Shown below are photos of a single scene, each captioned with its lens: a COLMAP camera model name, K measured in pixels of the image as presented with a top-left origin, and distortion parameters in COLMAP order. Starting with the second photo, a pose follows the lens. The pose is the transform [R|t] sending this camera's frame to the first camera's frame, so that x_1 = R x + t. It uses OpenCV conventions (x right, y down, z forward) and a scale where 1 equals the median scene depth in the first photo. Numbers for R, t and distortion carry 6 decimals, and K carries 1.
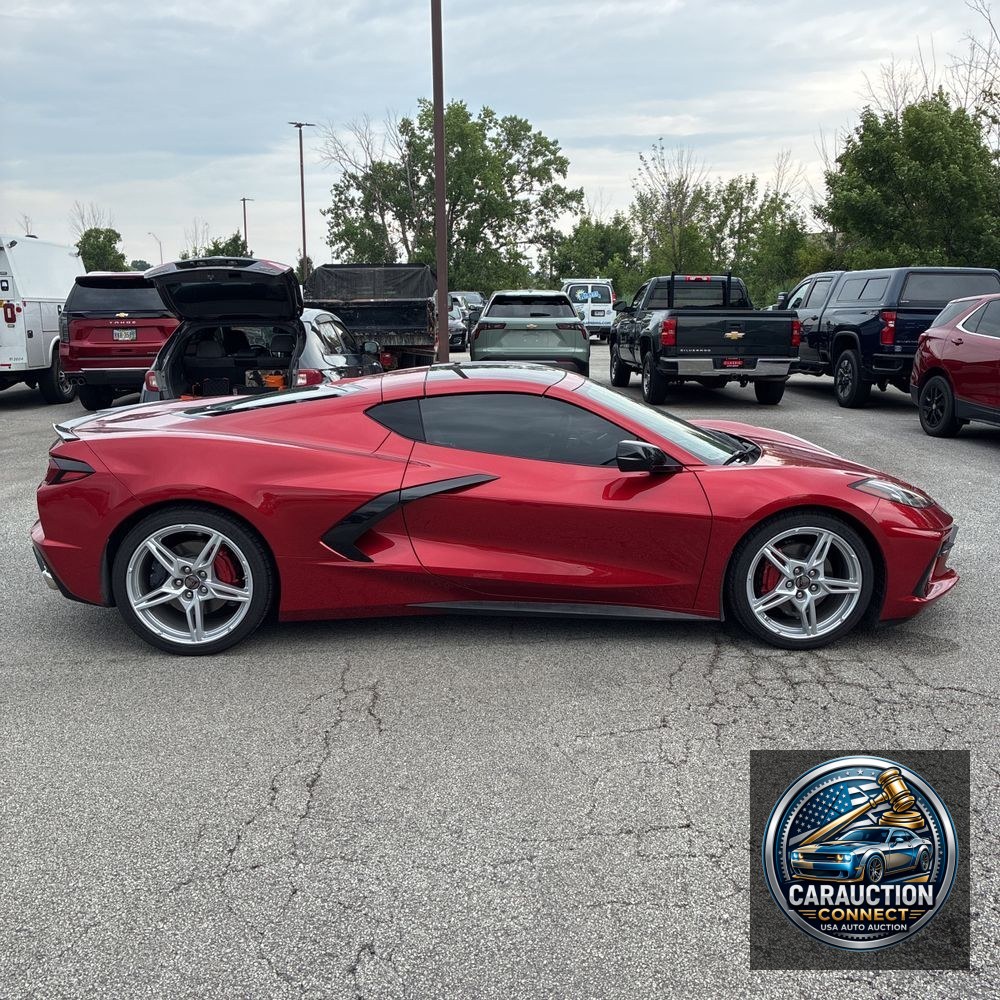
lens RADIAL K [[1012.8, 0, 498.3], [0, 1012.8, 494.8], [0, 0, 1]] dist [0.013214, 0.023000]
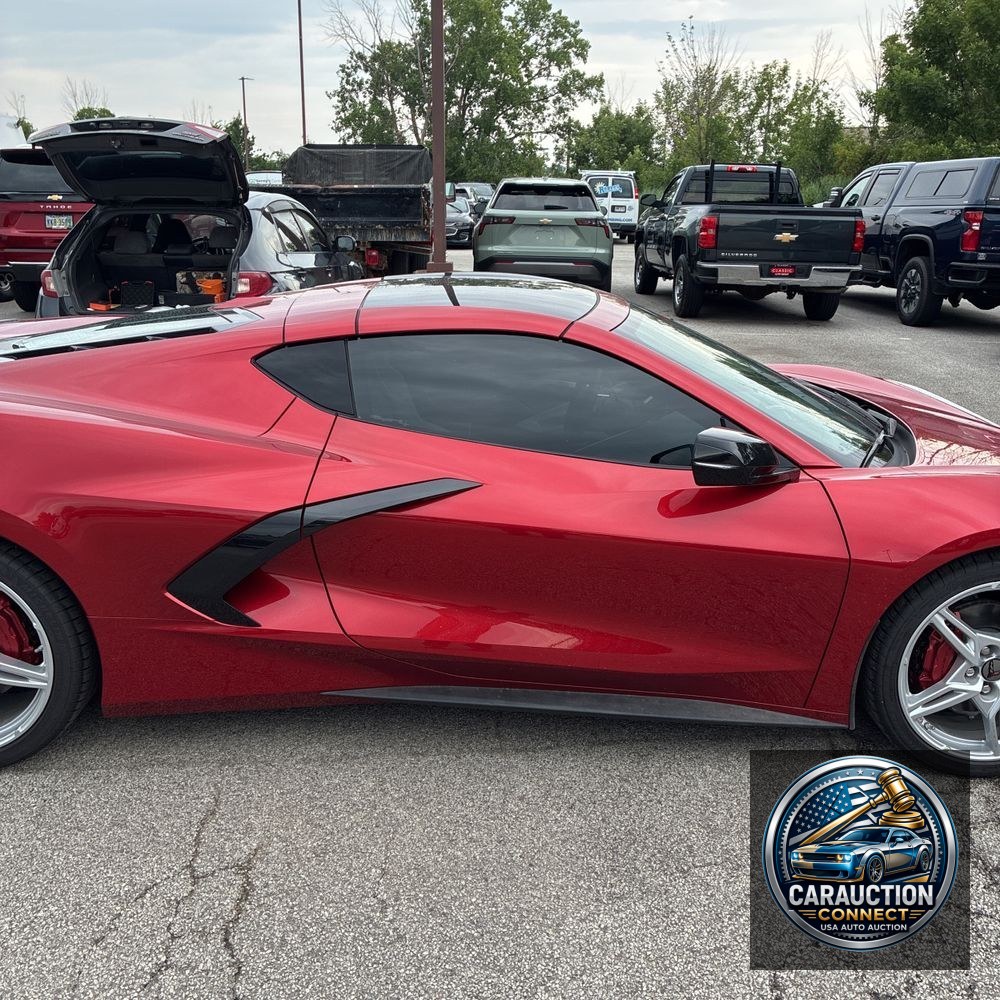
lens RADIAL K [[1015.6, 0, 500.0], [0, 1015.6, 500.0], [0, 0, 1]] dist [-0.055056, 0.190447]
pose [[0.999766, 0.020772, -0.006091, 0.002354], [-0.020034, 0.994468, 0.103115, -0.010238], [0.008200, -0.102969, 0.994651, 0.064991]]
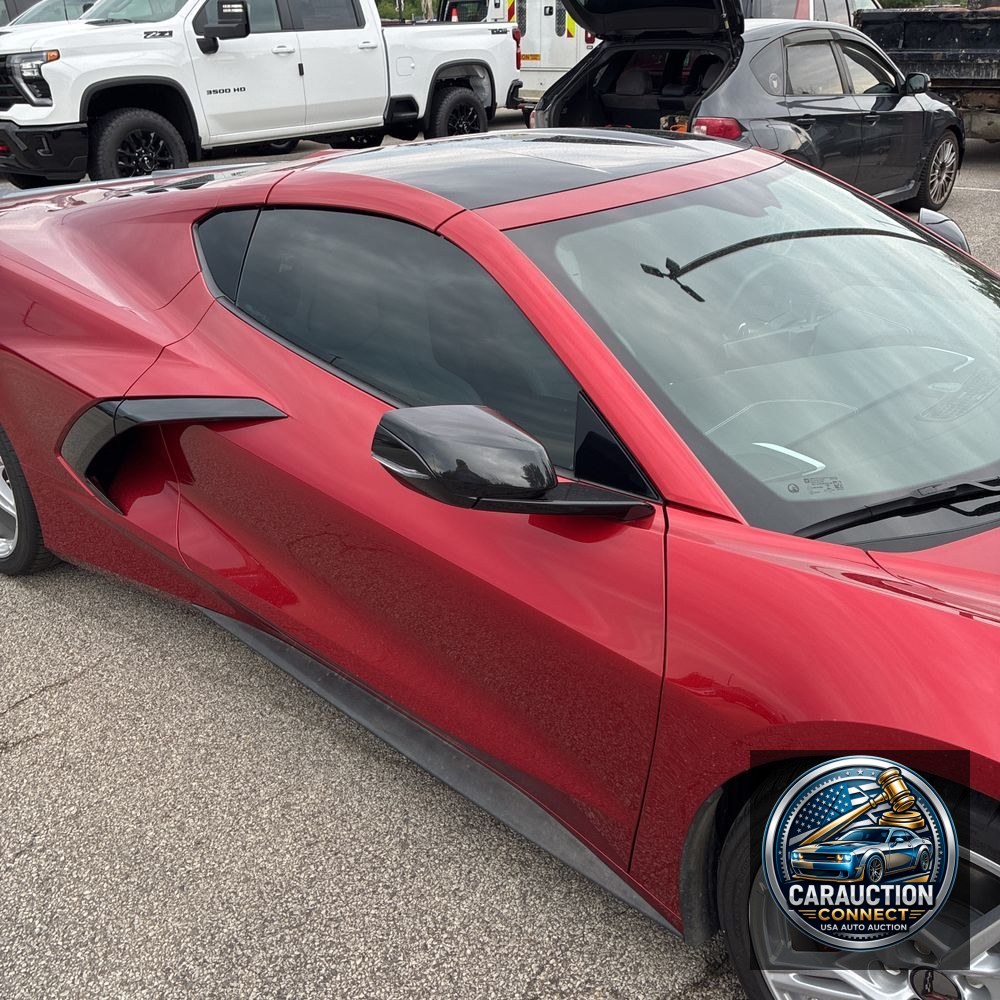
lens RADIAL K [[1009.2, 0, 505.8], [0, 1009.2, 483.1], [0, 0, 1]] dist [0.069793, -0.089062]
pose [[0.749179, 0.268909, -0.605326, 0.053221], [-0.118067, 0.953461, 0.277439, -0.018901], [0.651760, -0.136382, 0.746062, 0.109511]]
